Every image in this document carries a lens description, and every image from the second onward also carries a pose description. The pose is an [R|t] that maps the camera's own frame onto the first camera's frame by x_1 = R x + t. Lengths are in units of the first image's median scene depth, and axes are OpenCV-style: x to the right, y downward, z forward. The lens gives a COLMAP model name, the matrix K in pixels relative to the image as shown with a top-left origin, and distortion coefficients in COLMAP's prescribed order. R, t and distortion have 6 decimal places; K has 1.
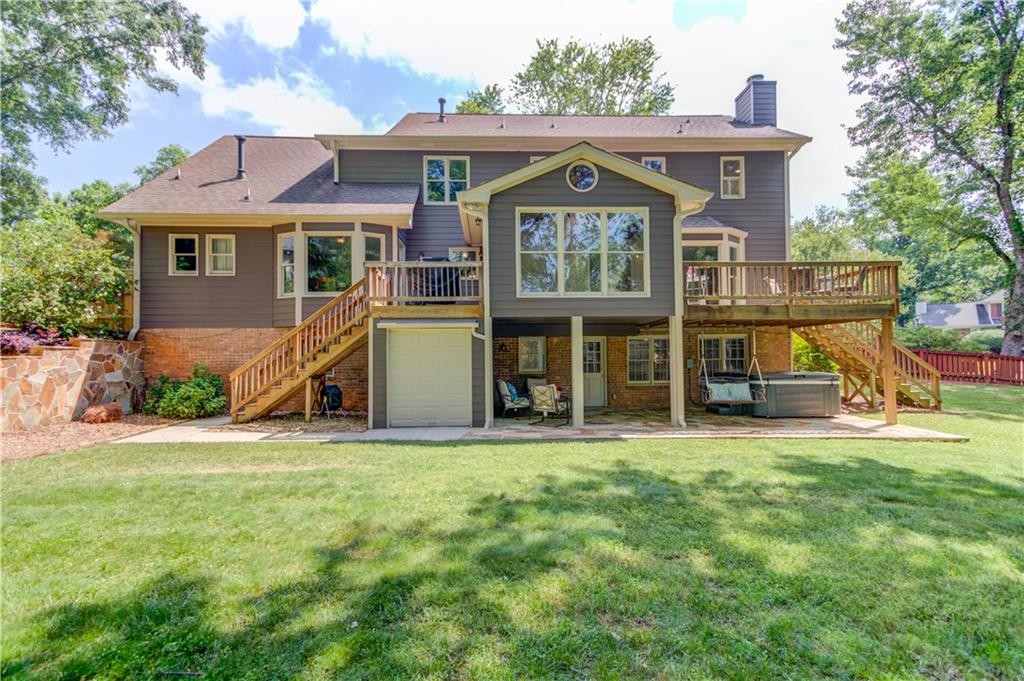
lens RADIAL K [[473.2, 0, 516.1], [0, 473.2, 342.7], [0, 0, 1]] dist [0.032945, 0.000092]
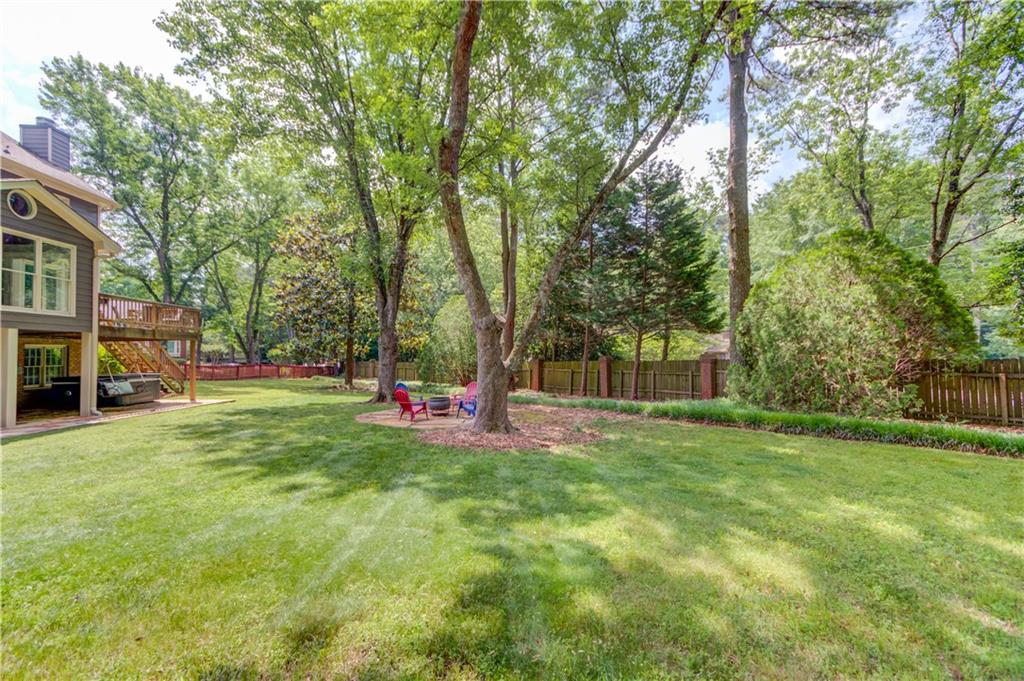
lens RADIAL K [[473.2, 0, 516.1], [0, 473.2, 342.7], [0, 0, 1]] dist [0.032945, 0.000092]
pose [[-0.020815, 0.034715, 0.999180, -0.930451], [-0.017618, 0.999229, -0.035083, -0.001061], [-0.999628, -0.018334, -0.020187, -0.142331]]
